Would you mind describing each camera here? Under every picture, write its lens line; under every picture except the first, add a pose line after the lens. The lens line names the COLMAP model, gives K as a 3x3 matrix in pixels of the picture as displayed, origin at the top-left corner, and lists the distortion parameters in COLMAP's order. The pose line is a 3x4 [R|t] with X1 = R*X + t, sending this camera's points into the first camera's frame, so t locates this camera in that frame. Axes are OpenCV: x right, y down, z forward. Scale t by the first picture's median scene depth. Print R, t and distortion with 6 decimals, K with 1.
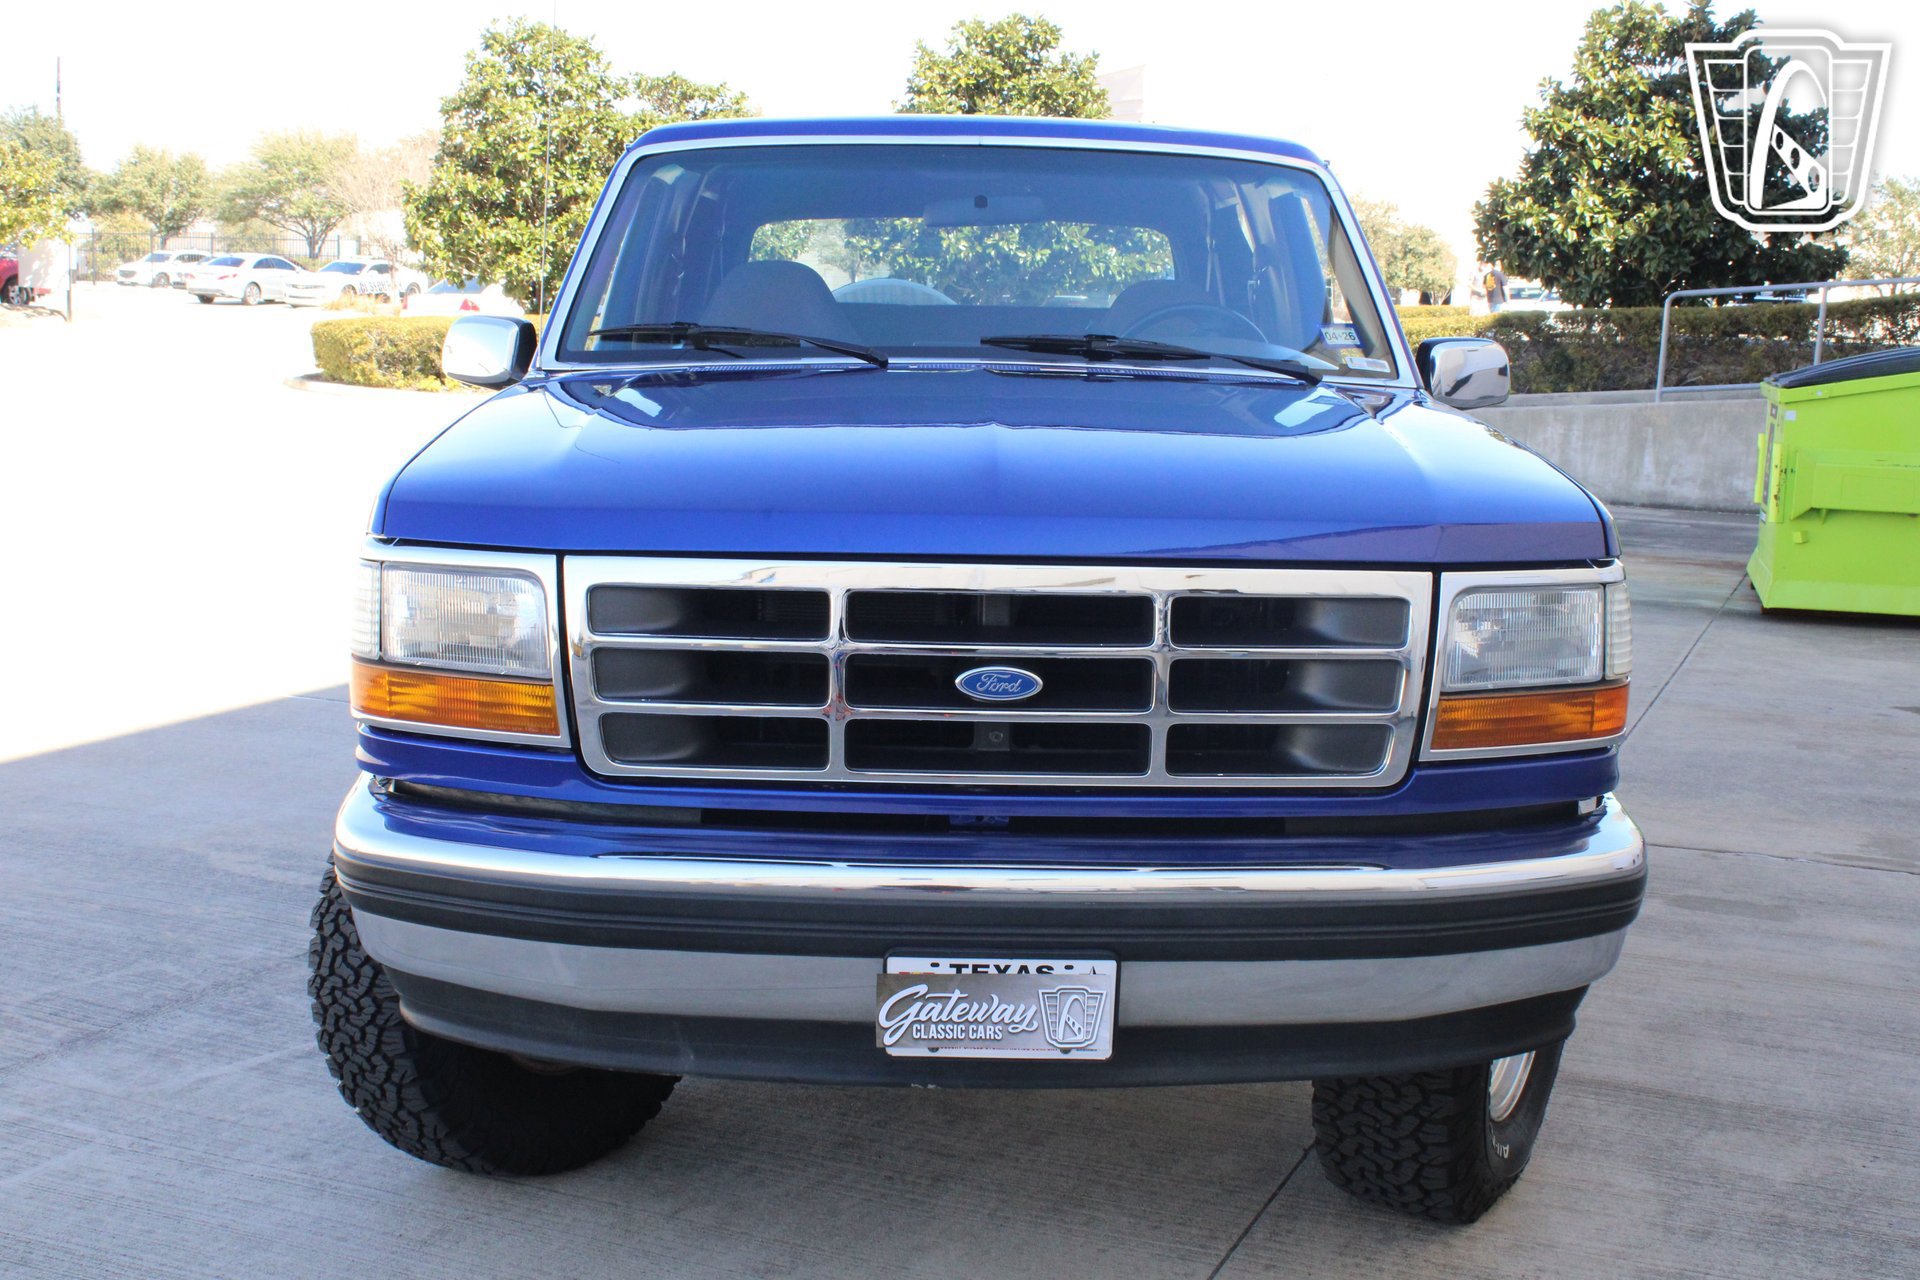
lens RADIAL K [[2231.7, 0, 965.1], [0, 2231.7, 648.6], [0, 0, 1]] dist [-0.121488, 0.182640]
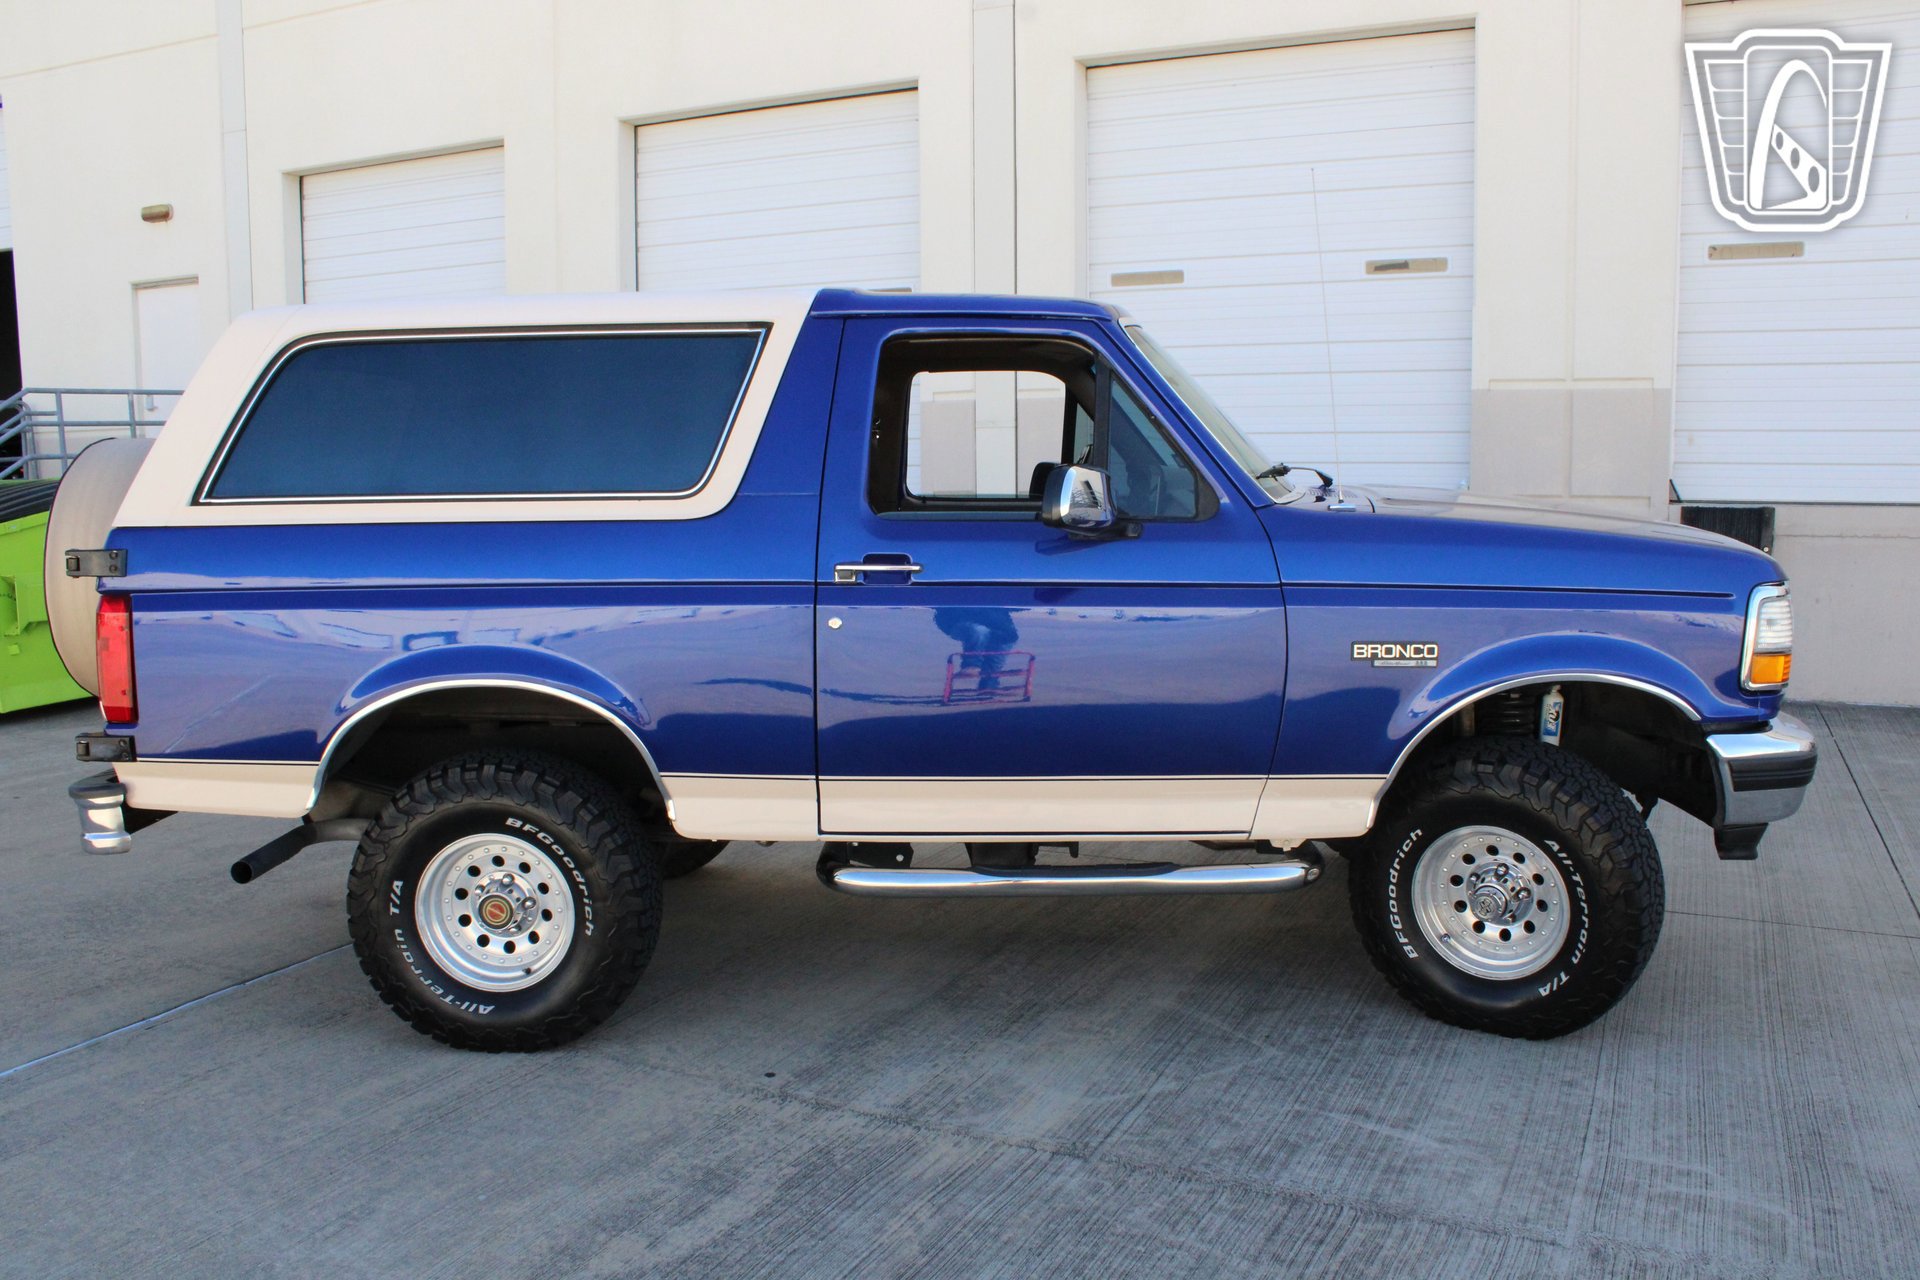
lens RADIAL K [[1613.4, 0, 972.2], [0, 1613.4, 664.4], [0, 0, 1]] dist [-0.175036, 0.158927]
pose [[0.022318, -0.151701, 0.988174, -0.924639], [0.165132, 0.975404, 0.146011, -0.167311], [-0.986019, 0.159921, 0.046819, 0.965750]]
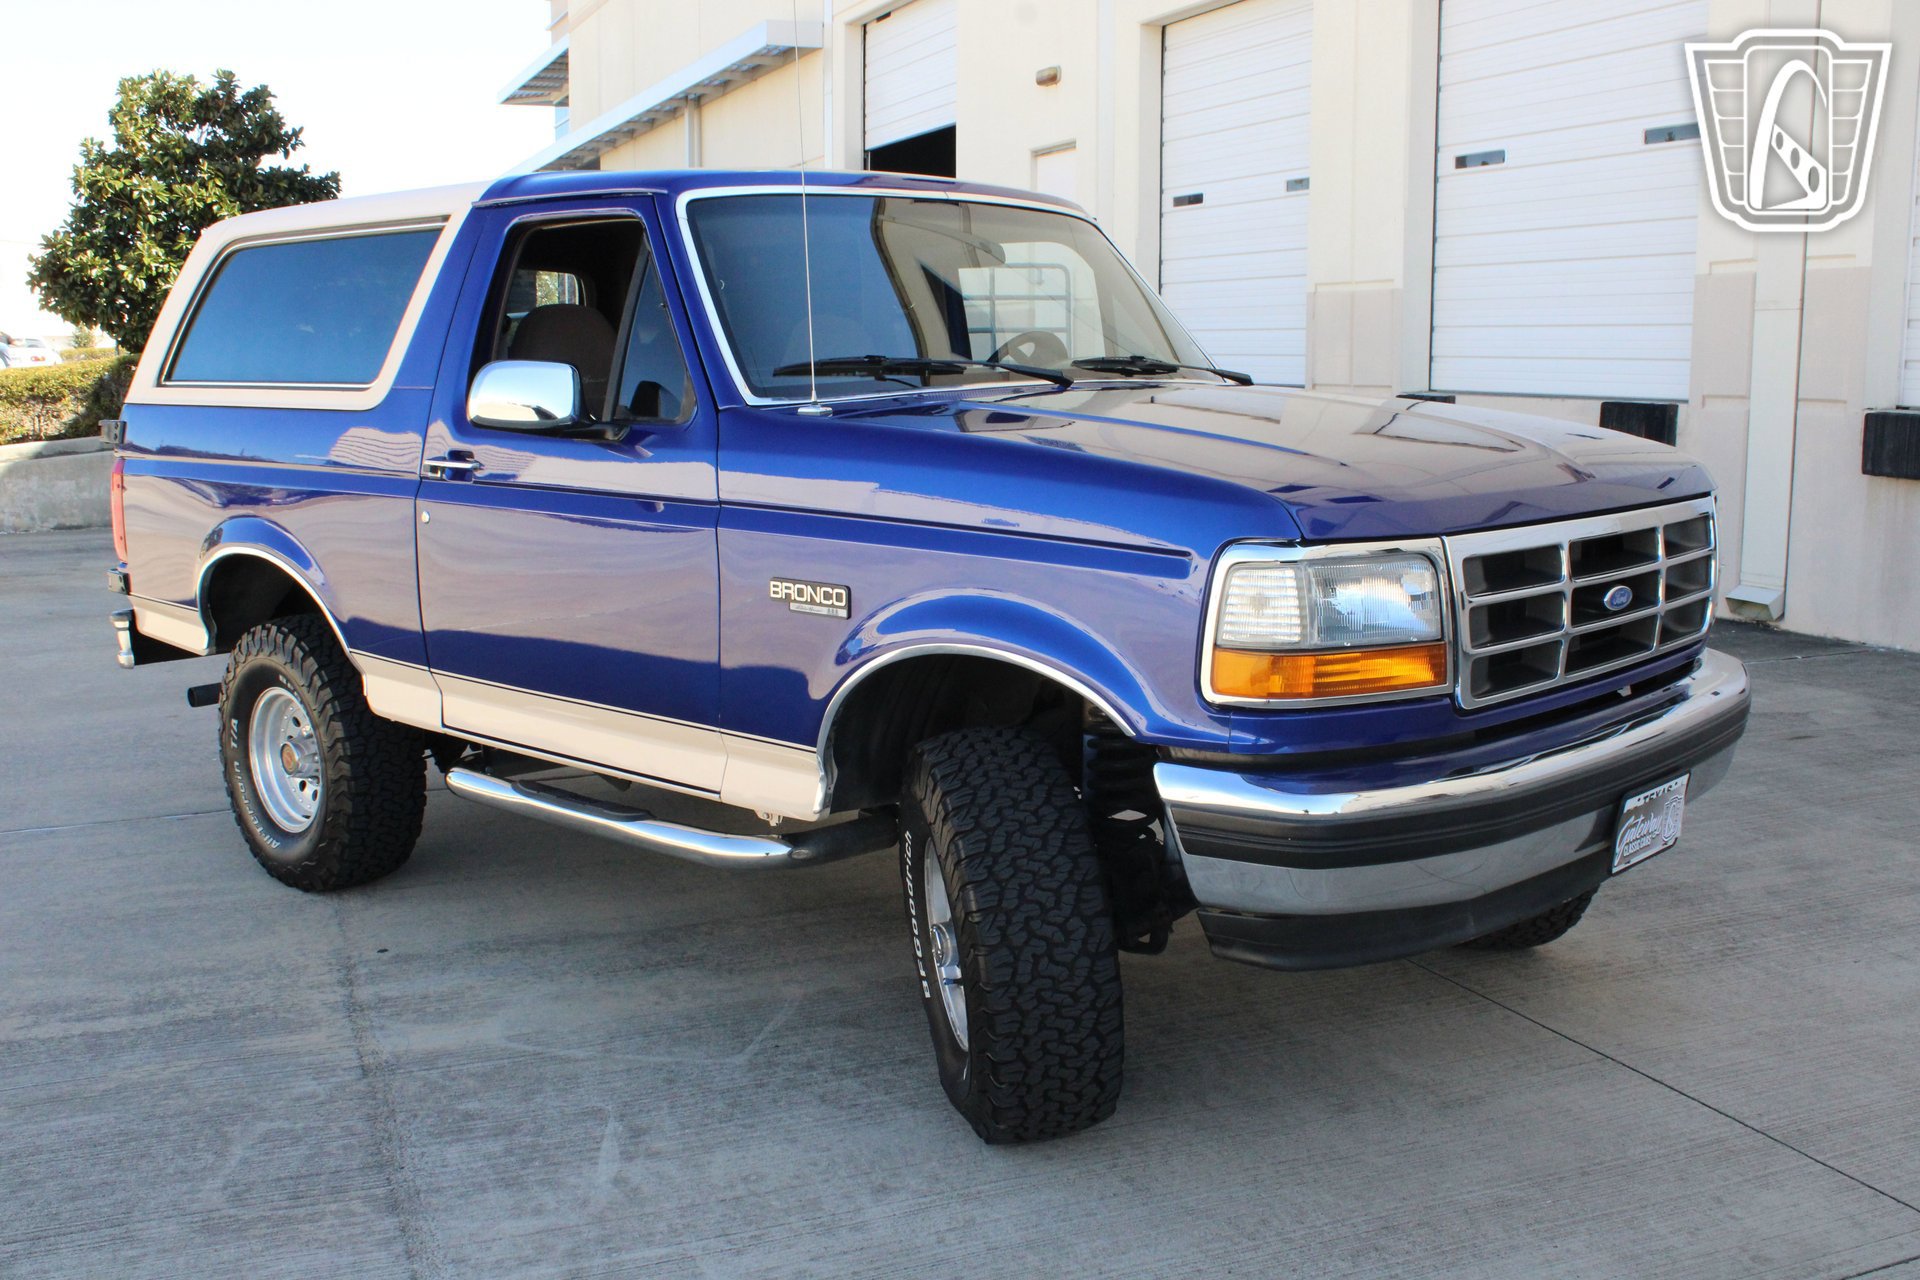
lens RADIAL K [[1935.5, 0, 969.5], [0, 1935.5, 662.5], [0, 0, 1]] dist [-0.143765, 0.161705]
pose [[0.687261, -0.144437, 0.711906, -0.656321], [0.135391, 0.988329, 0.069816, -0.048565], [-0.713682, 0.048404, 0.698795, 0.261199]]
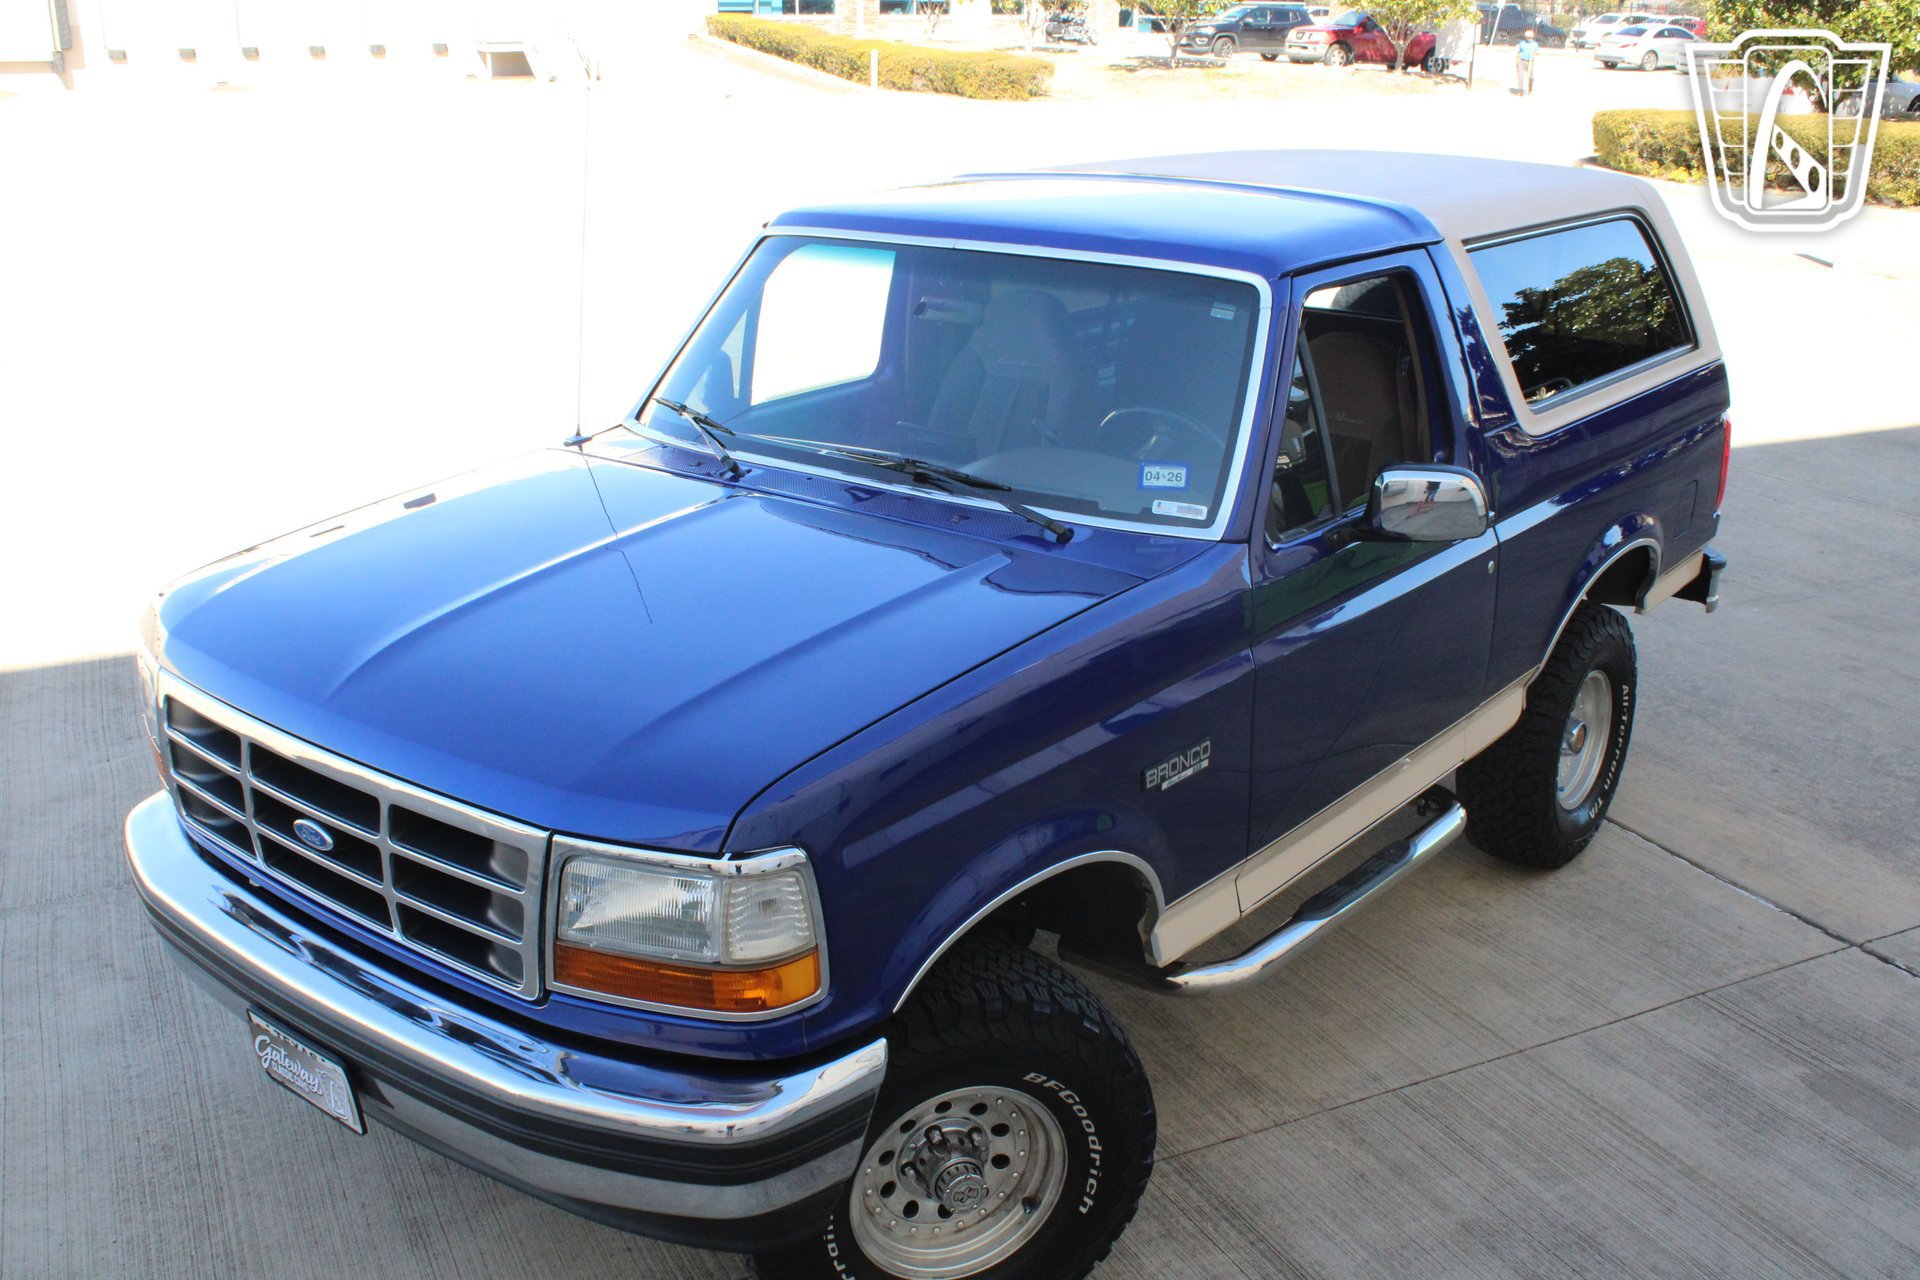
lens RADIAL K [[1888.5, 0, 963.4], [0, 1888.5, 652.4], [0, 0, 1]] dist [-0.145803, 0.164466]
pose [[0.759561, 0.190810, -0.621819, 0.546110], [-0.085122, 0.976942, 0.195804, -0.189536], [0.644842, -0.095795, 0.758289, 0.255497]]
